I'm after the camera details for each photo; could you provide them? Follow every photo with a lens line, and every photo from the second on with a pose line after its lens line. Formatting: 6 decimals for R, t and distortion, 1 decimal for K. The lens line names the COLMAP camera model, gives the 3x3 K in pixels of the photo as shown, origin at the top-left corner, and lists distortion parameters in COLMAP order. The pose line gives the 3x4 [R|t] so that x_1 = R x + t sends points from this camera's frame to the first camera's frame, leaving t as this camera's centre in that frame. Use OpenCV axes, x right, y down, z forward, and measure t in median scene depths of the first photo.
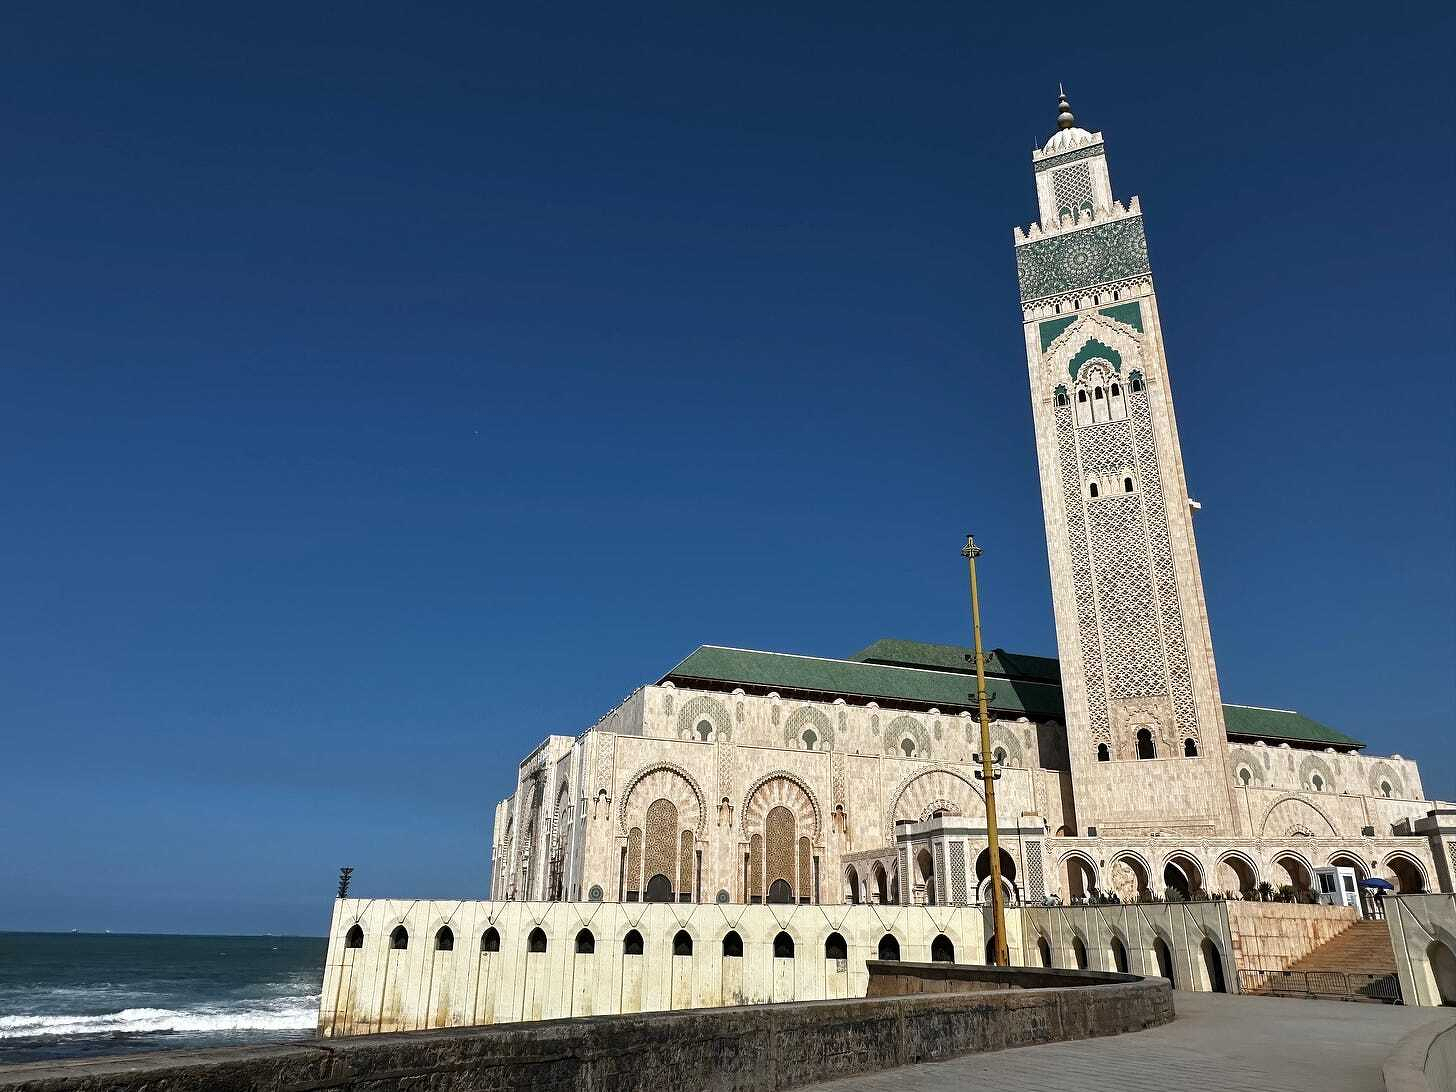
lens RADIAL K [[1013.7, 0, 724.8], [0, 1013.7, 547.7], [0, 0, 1]] dist [-0.001619, -0.001014]
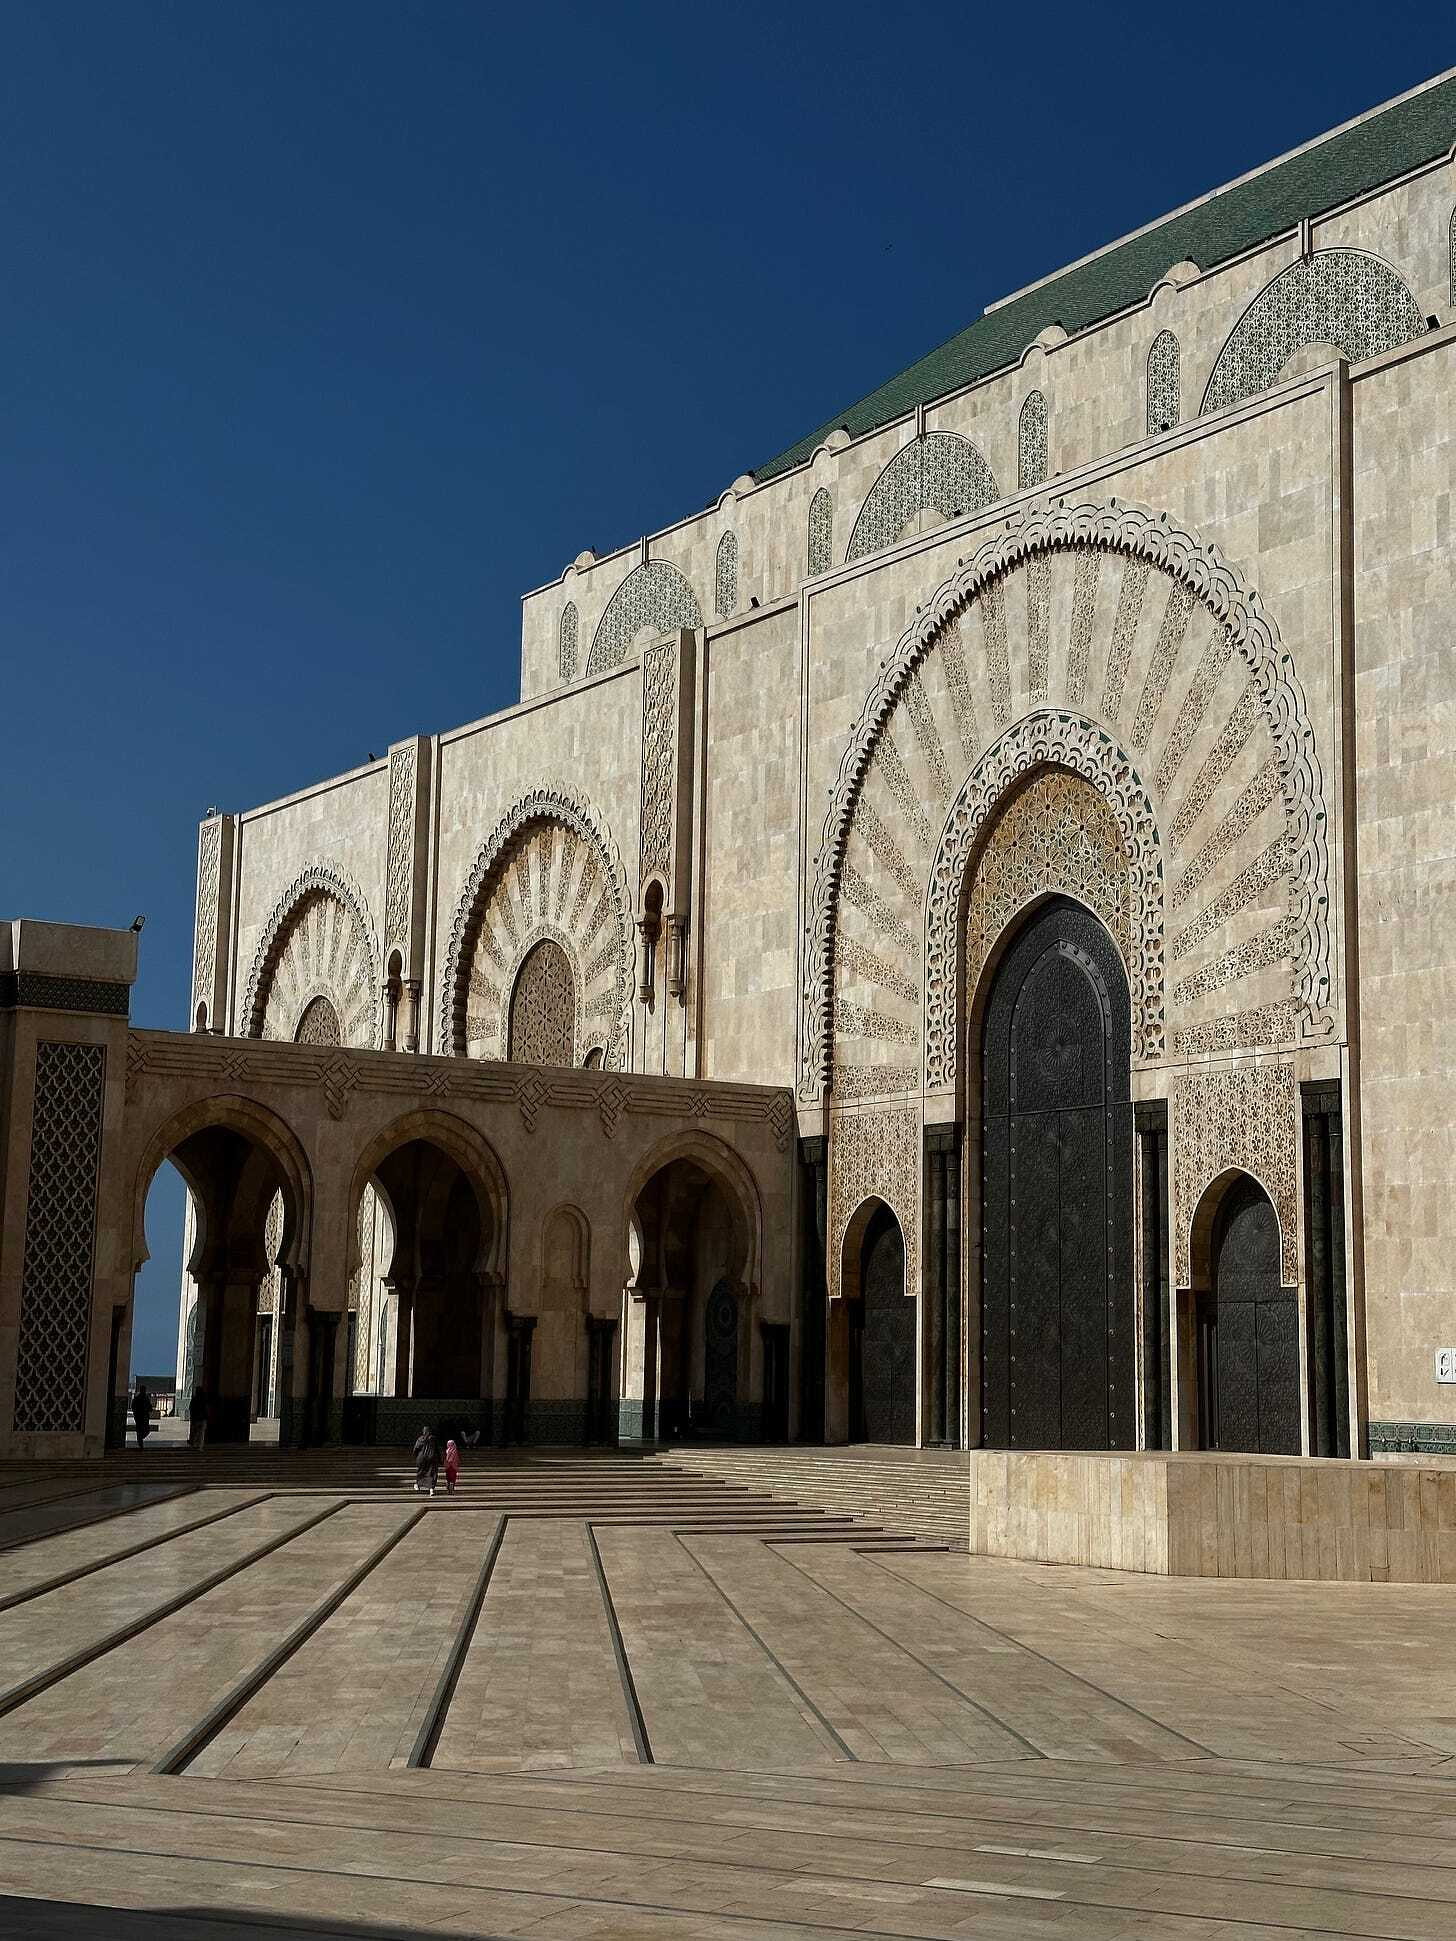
lens RADIAL K [[2694.3, 0, 728.6], [0, 2694.3, 967.7], [0, 0, 1]] dist [0.142330, -0.001029]
pose [[0.245210, -0.161777, -0.955877, 0.572086], [0.338453, 0.938227, -0.071967, 0.277145], [0.908472, -0.305872, 0.284817, 0.742380]]
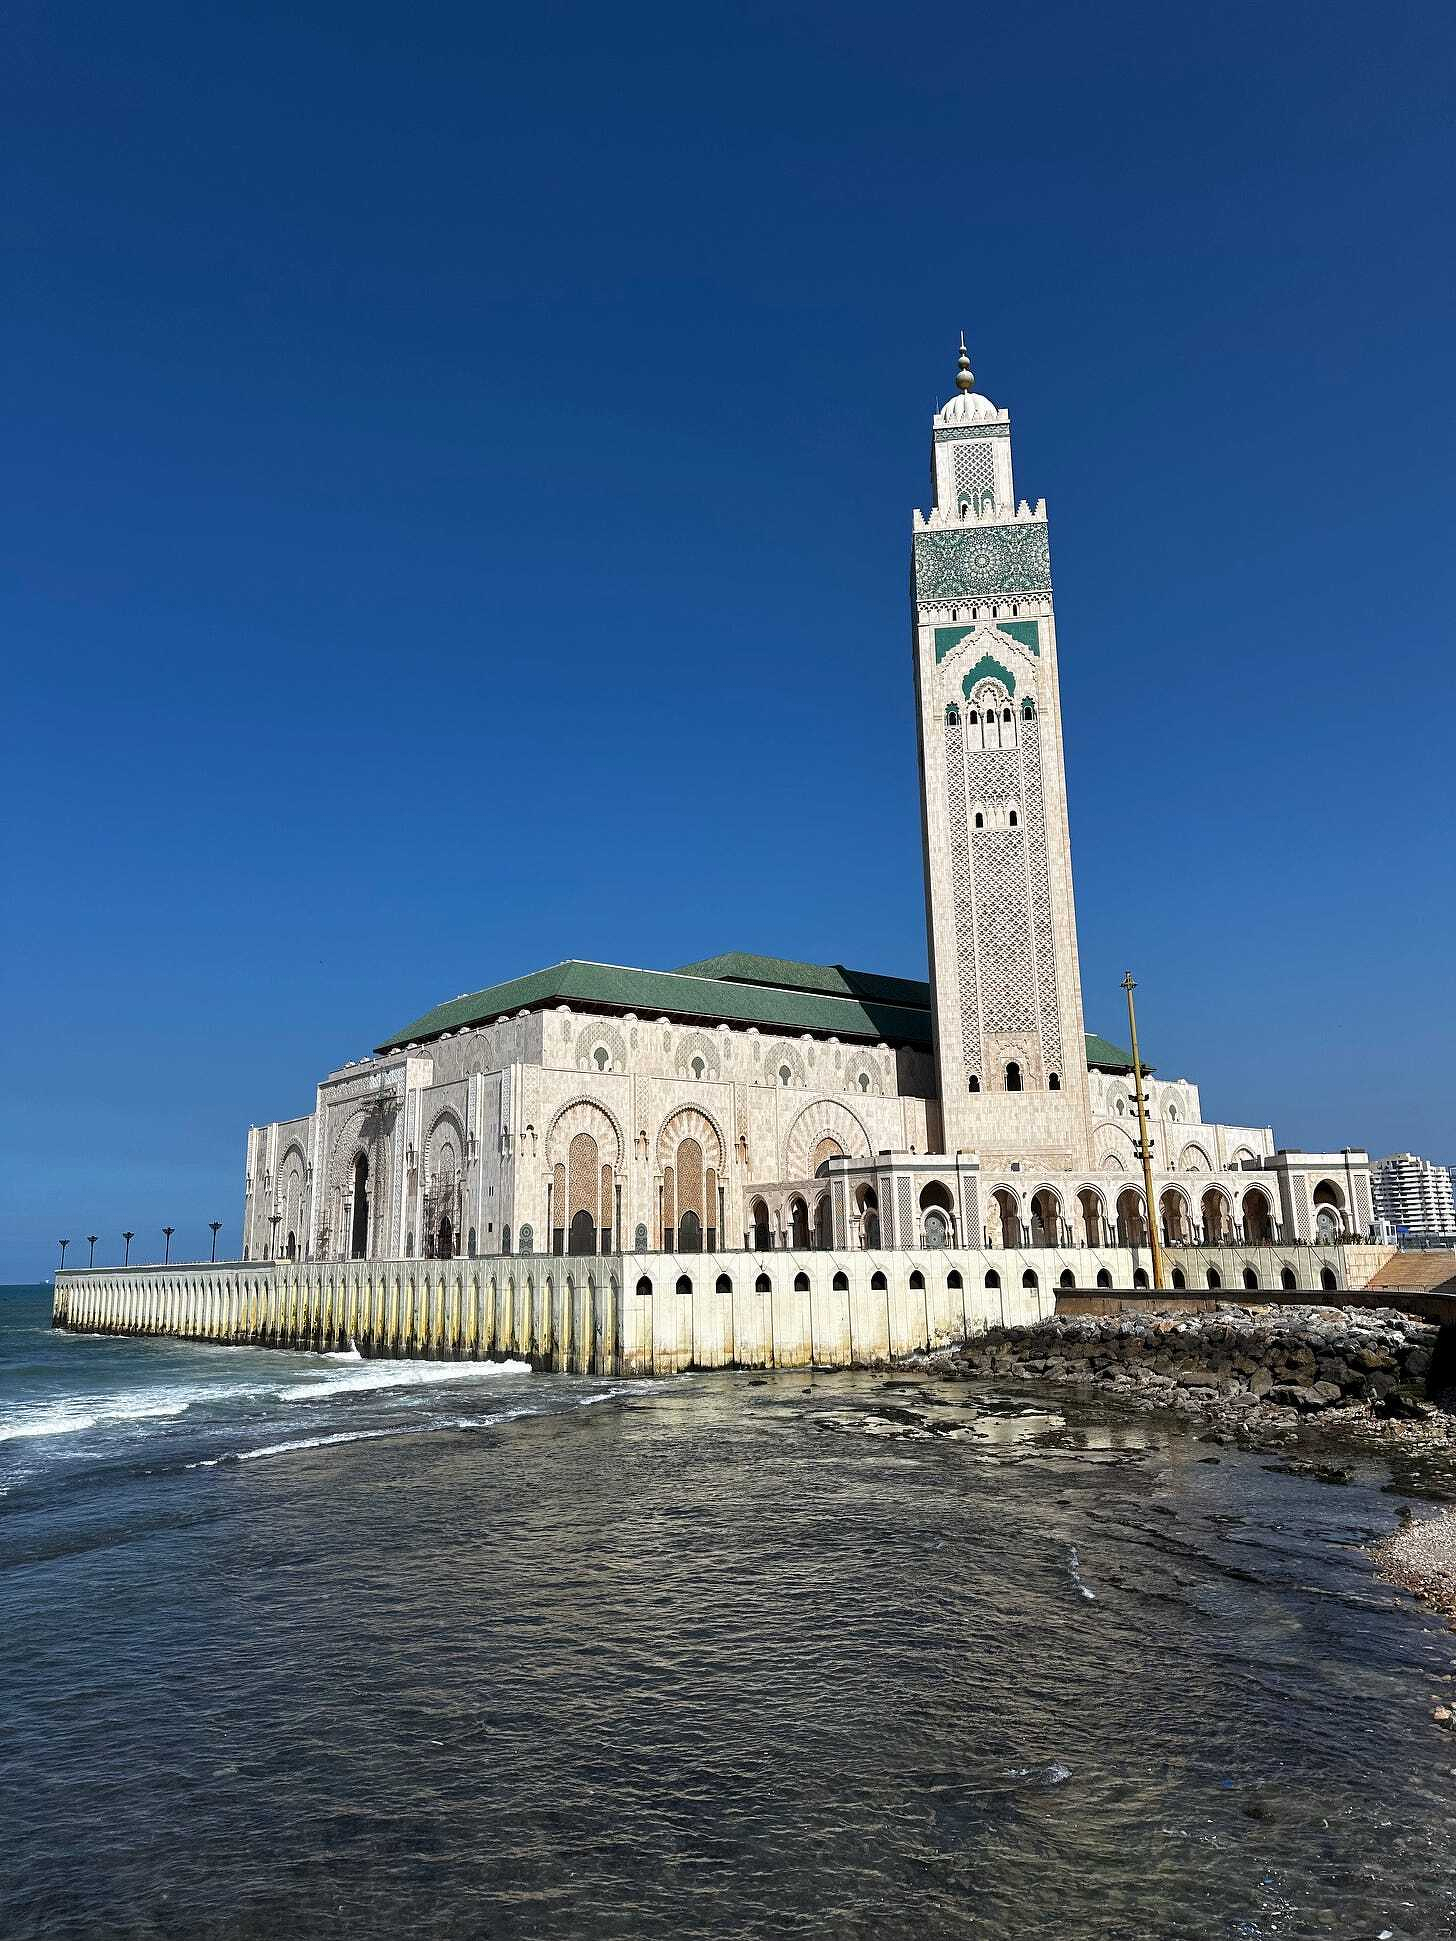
lens RADIAL K [[1329.4, 0, 726.1], [0, 1329.4, 975.4], [0, 0, 1]] dist [0.157114, -0.276900]
pose [[0.942946, 0.032694, 0.331335, -0.295918], [-0.085240, 0.985706, 0.145322, -0.077162], [-0.321848, -0.165274, 0.932254, -0.158193]]
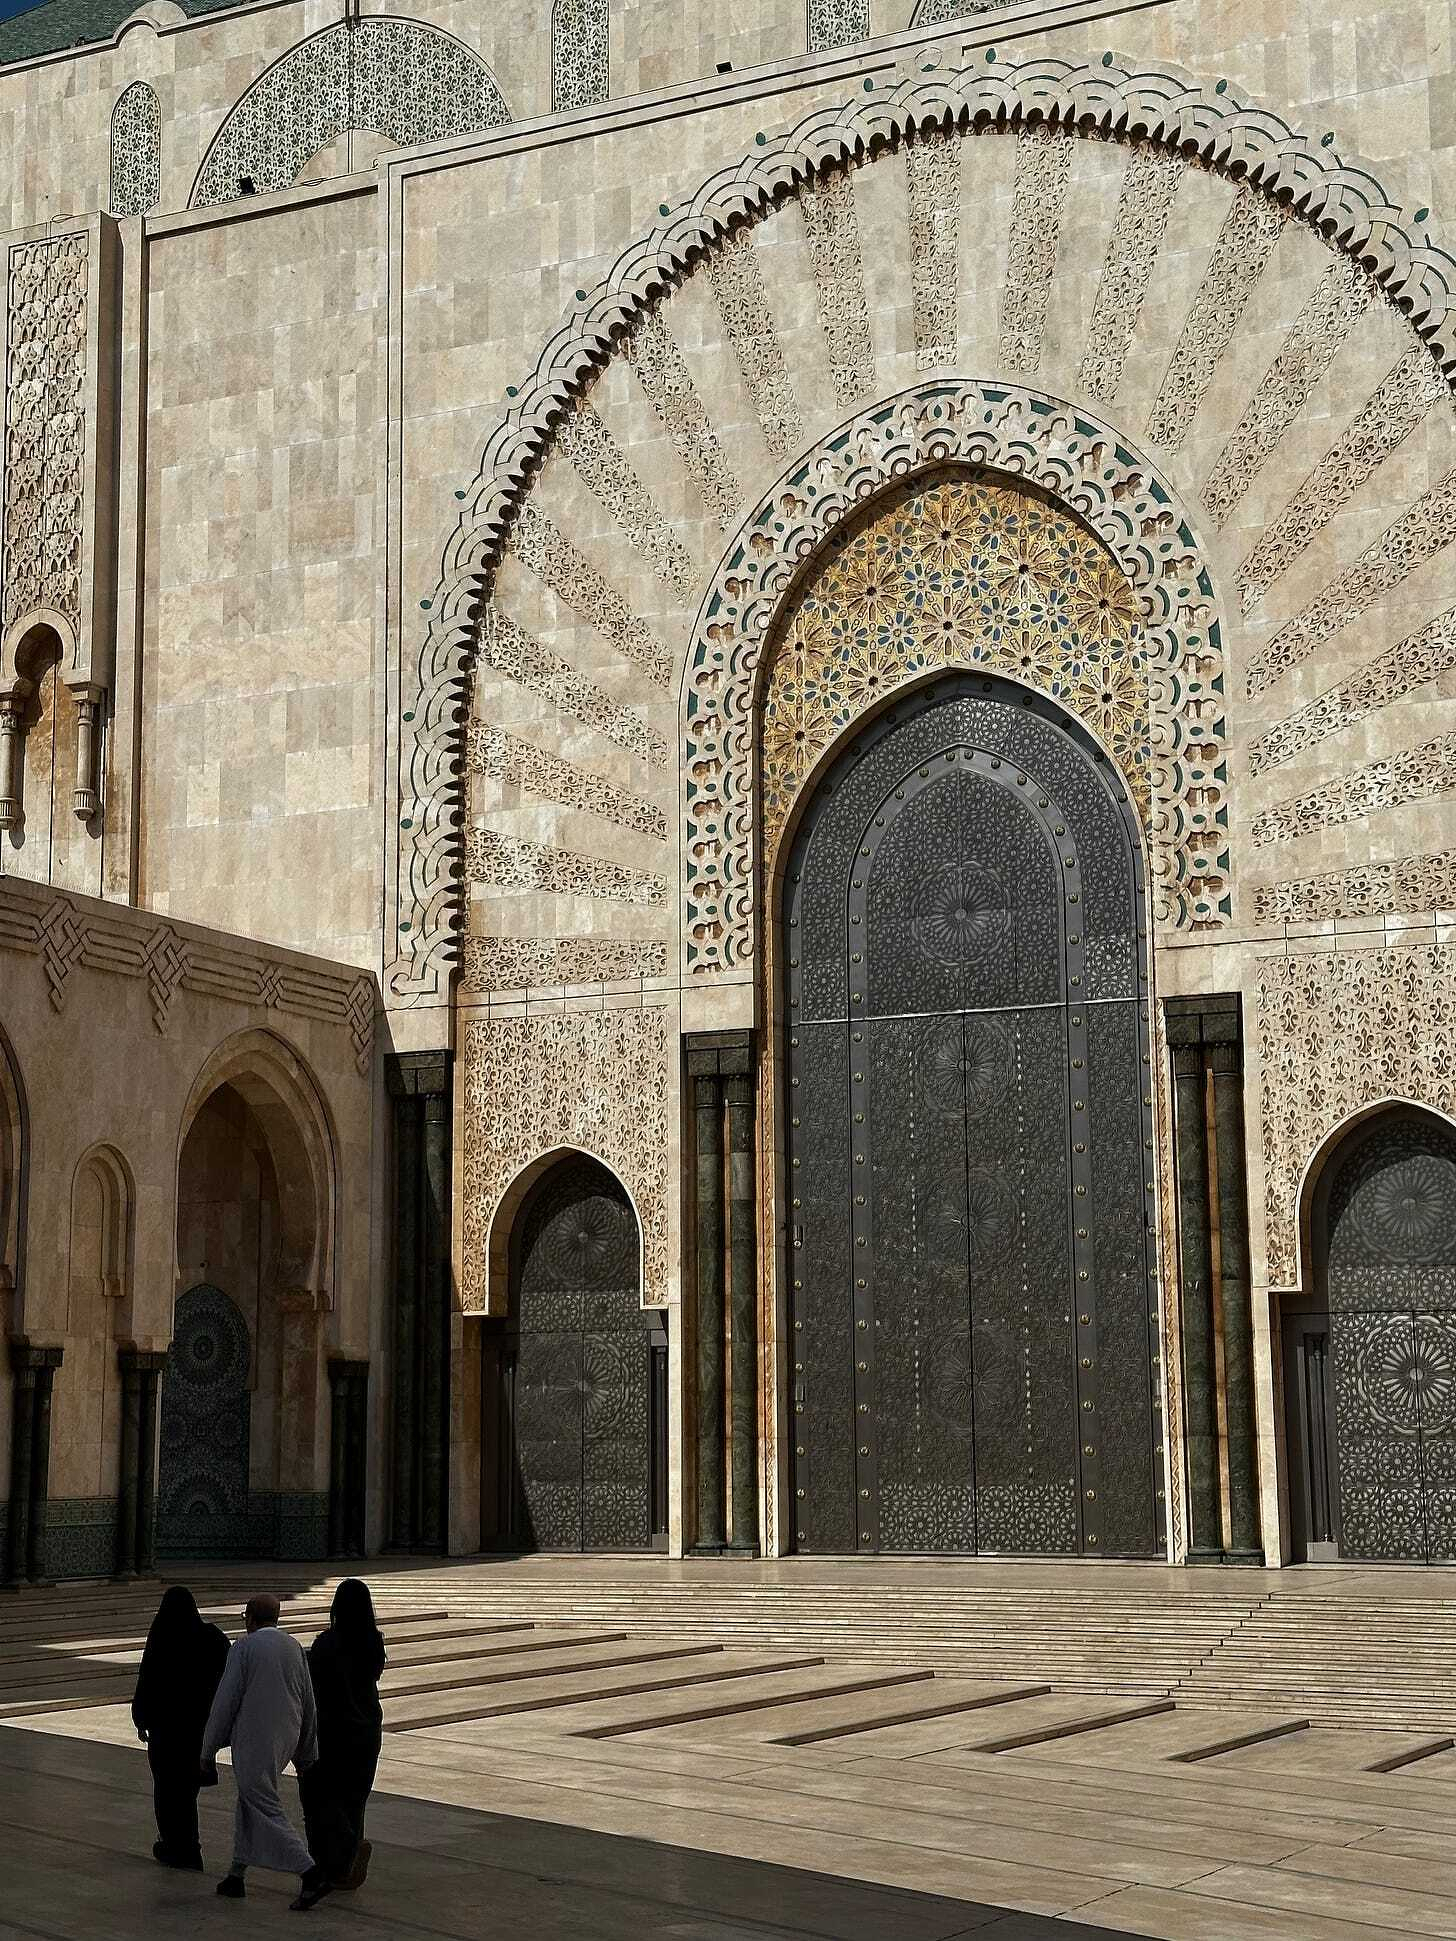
lens RADIAL K [[2958.7, 0, 698.8], [0, 2958.7, 980.1], [0, 0, 1]] dist [0.146787, -0.104772]
pose [[0.696977, -0.136277, -0.704026, 0.374019], [0.275781, 0.957208, 0.087734, 0.250441], [0.661943, -0.255305, 0.704734, 0.683144]]
